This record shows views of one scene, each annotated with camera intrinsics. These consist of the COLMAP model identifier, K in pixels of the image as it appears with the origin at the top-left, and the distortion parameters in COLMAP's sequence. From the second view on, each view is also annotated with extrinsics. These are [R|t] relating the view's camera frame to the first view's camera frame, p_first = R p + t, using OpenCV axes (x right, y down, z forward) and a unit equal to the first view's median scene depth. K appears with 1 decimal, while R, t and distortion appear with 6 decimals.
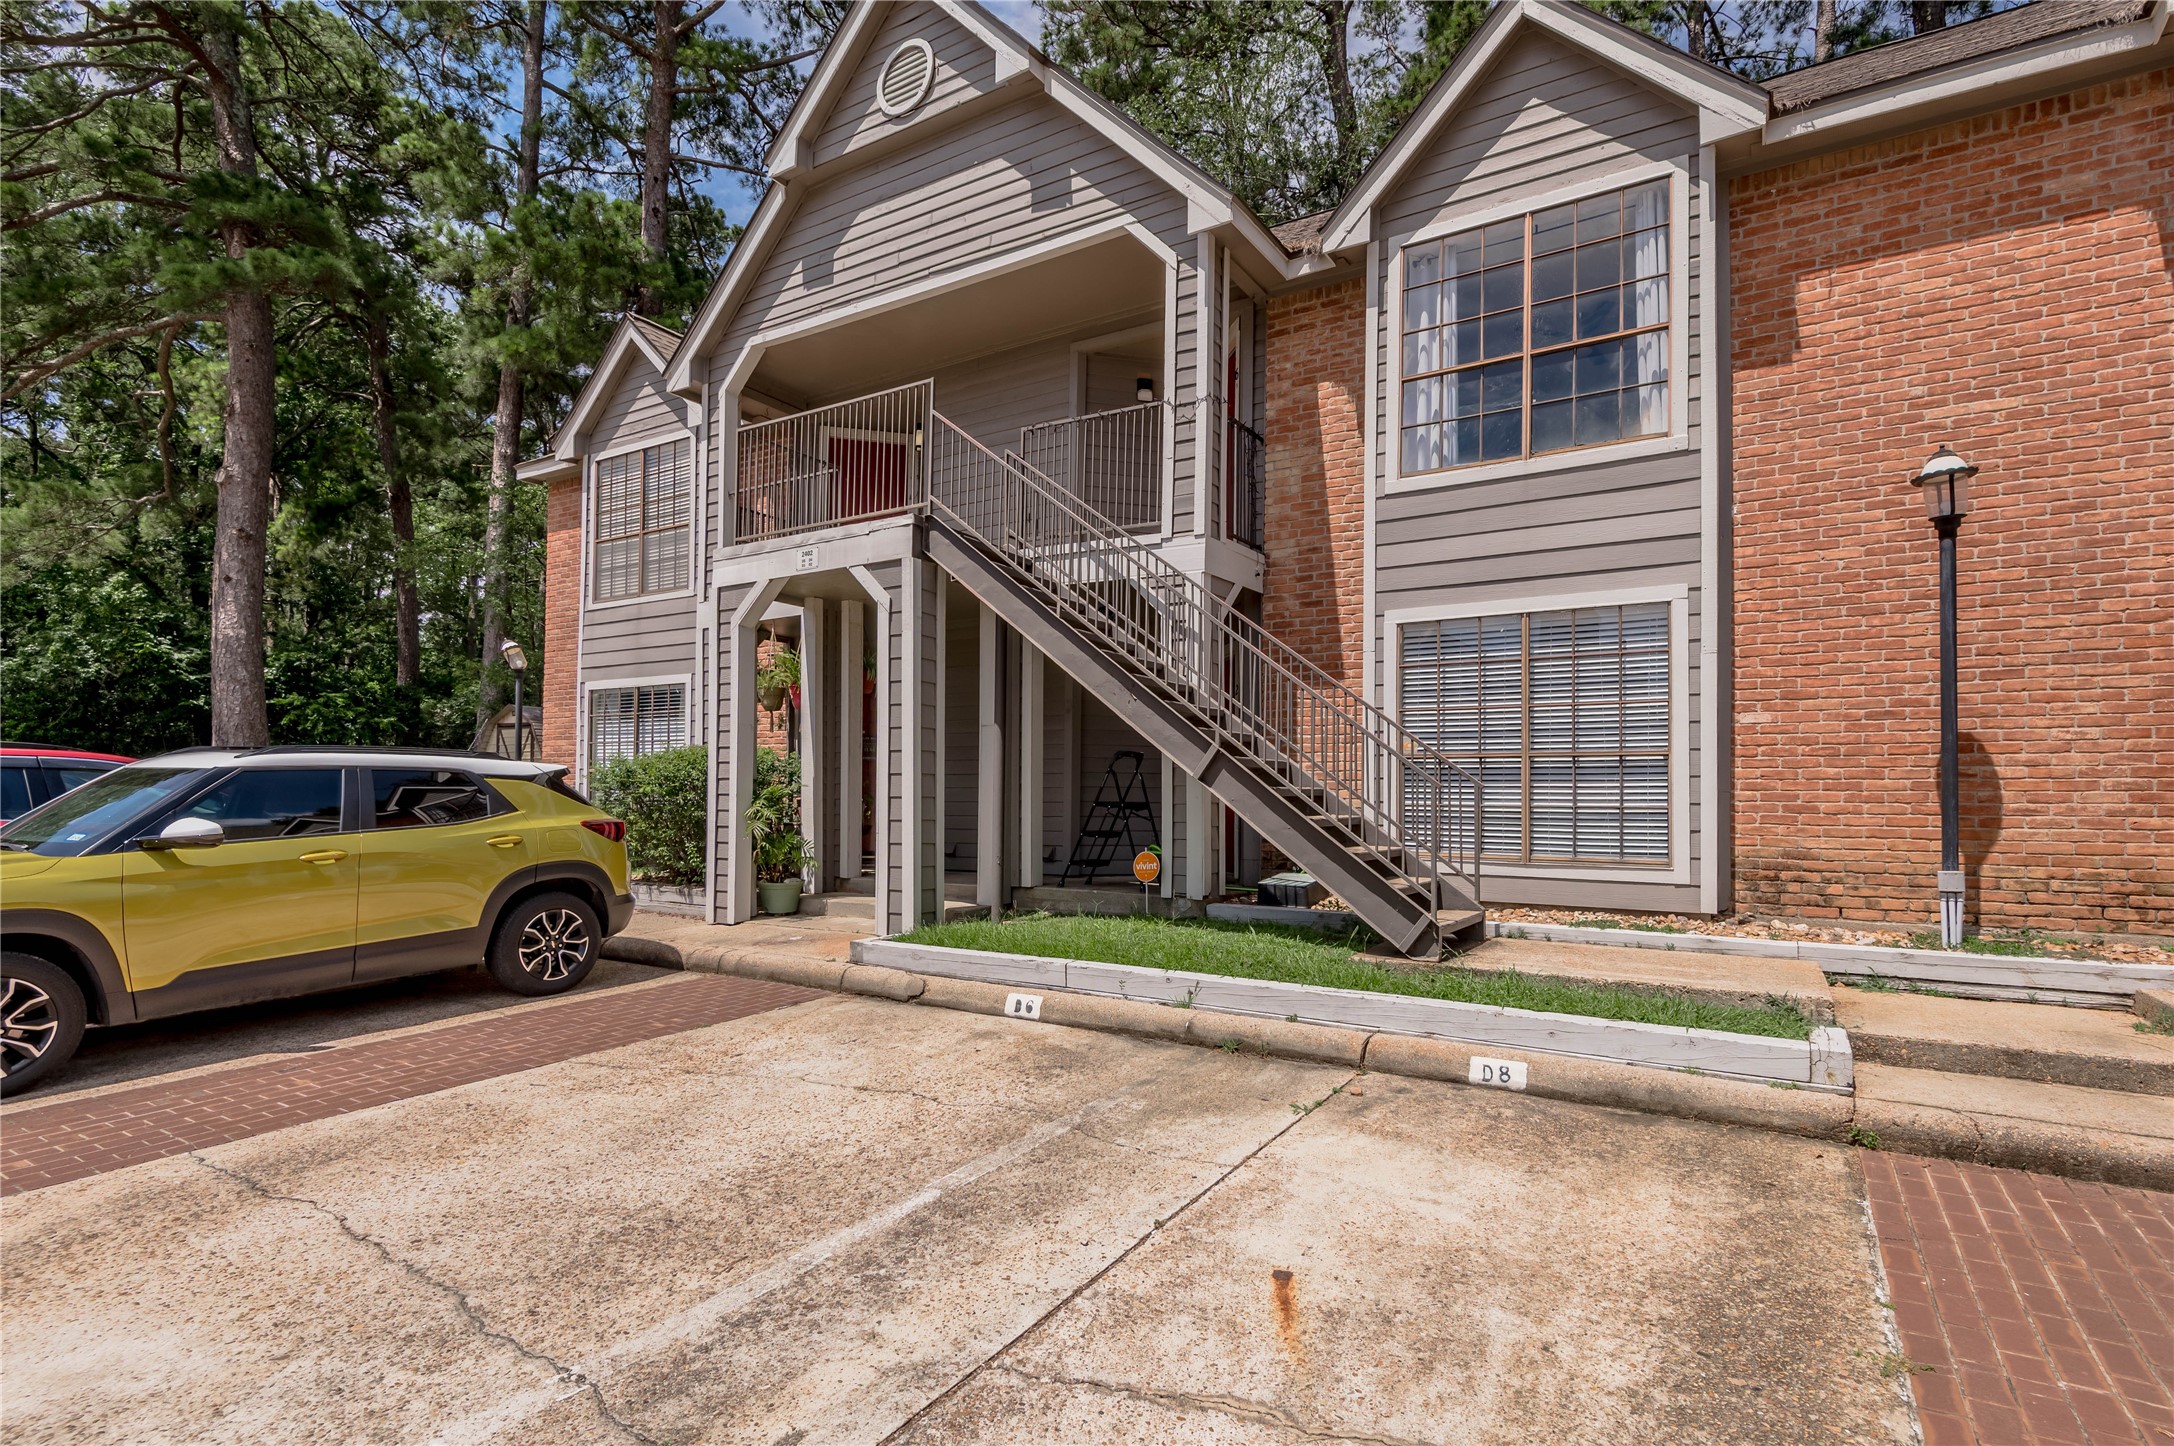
lens RADIAL K [[1039.4, 0, 1130.1], [0, 1039.4, 790.8], [0, 0, 1]] dist [0.021203, -0.014954]
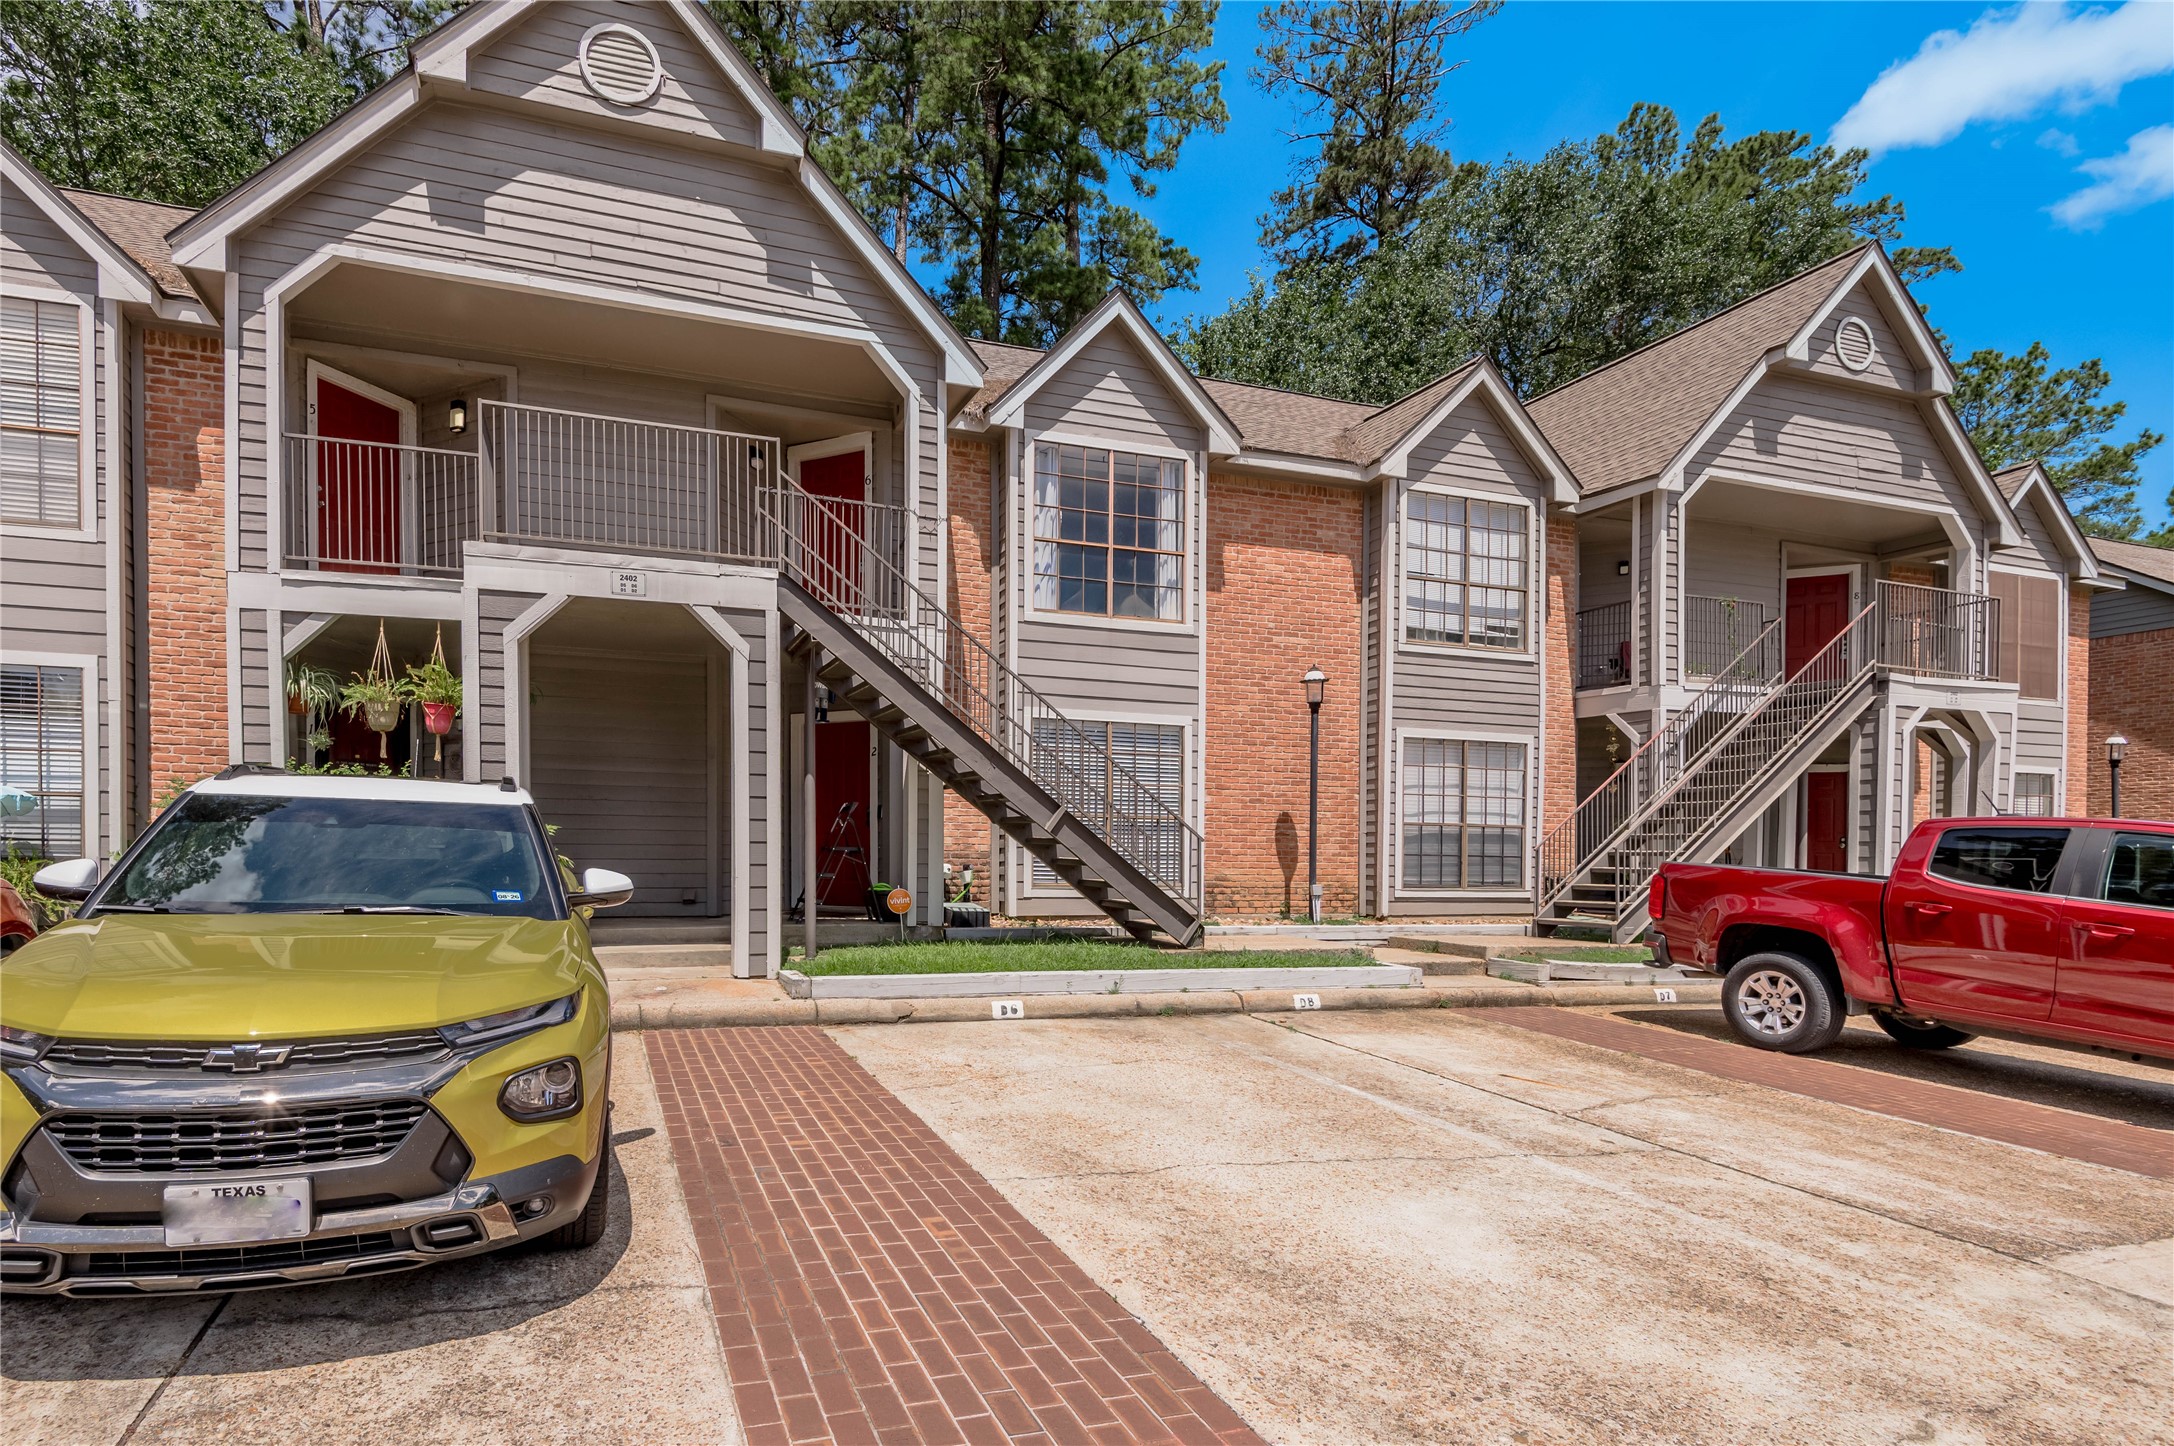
lens RADIAL K [[1000.0, 0, 984.1], [0, 1000.0, 865.6], [0, 0, 1]] dist [0.026331, -0.017999]
pose [[0.668299, -0.010837, 0.743814, -0.766351], [-0.016487, 0.999433, 0.029374, -0.003010], [-0.743710, -0.031894, 0.667741, 0.158759]]
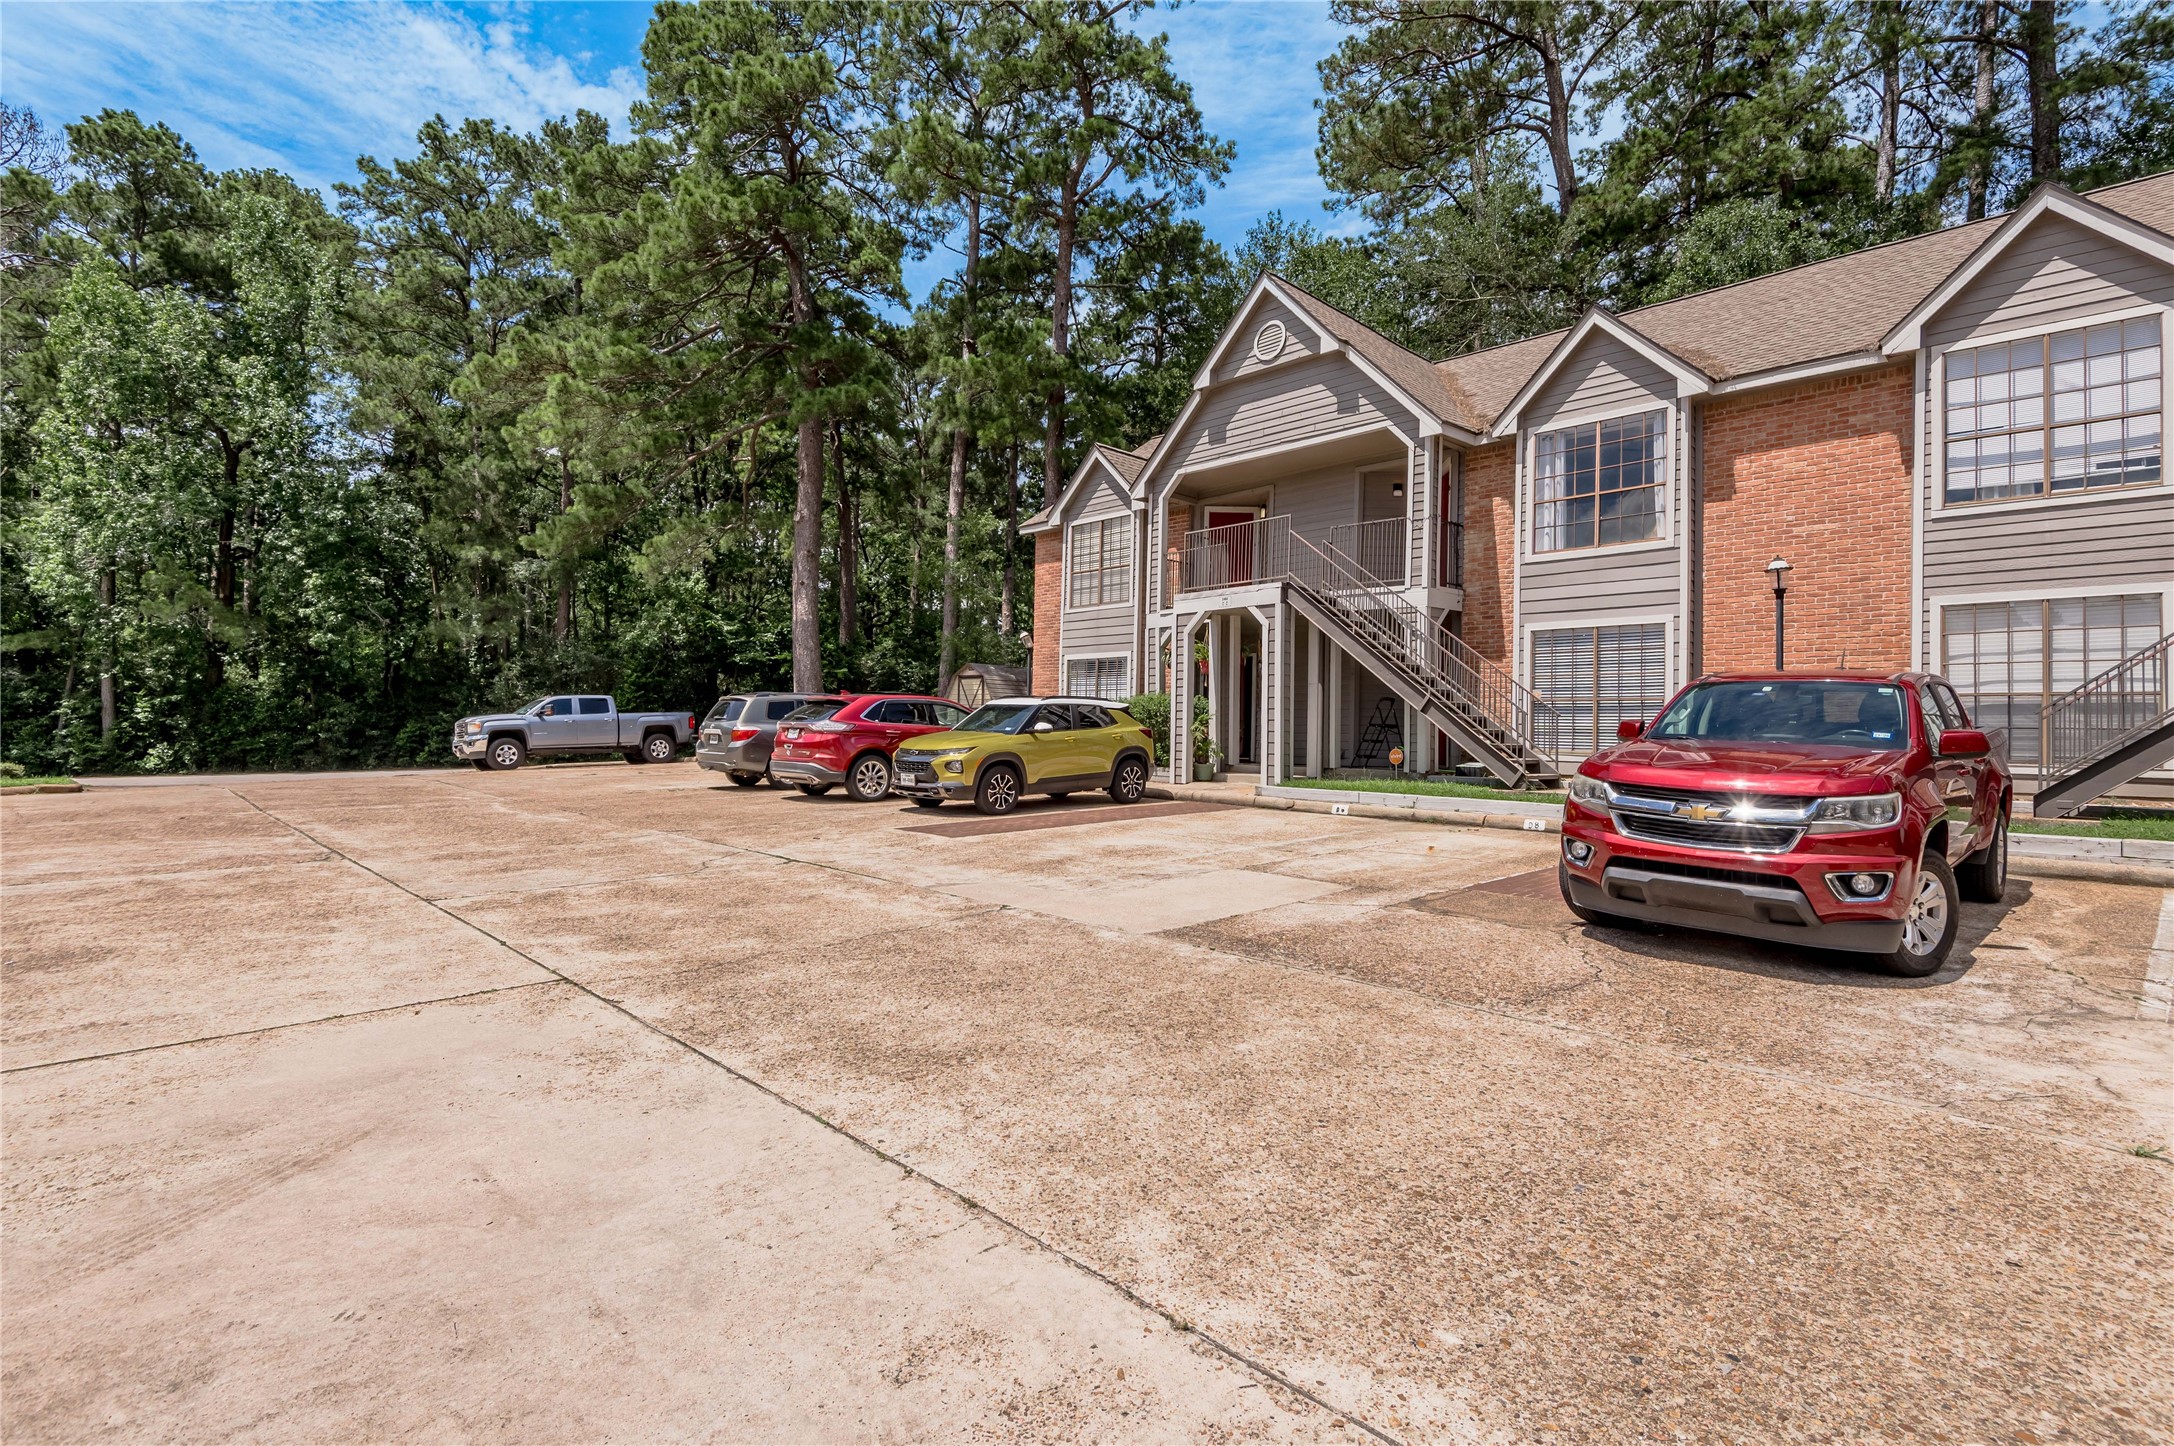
lens RADIAL K [[1029.3, 0, 1177.1], [0, 1029.3, 737.9], [0, 0, 1]] dist [-0.016211, -0.001407]
pose [[0.980082, 0.007405, -0.198456, -0.004471], [-0.004835, 0.999898, 0.013429, 0.014708], [0.198535, -0.012202, 0.980018, -0.984476]]
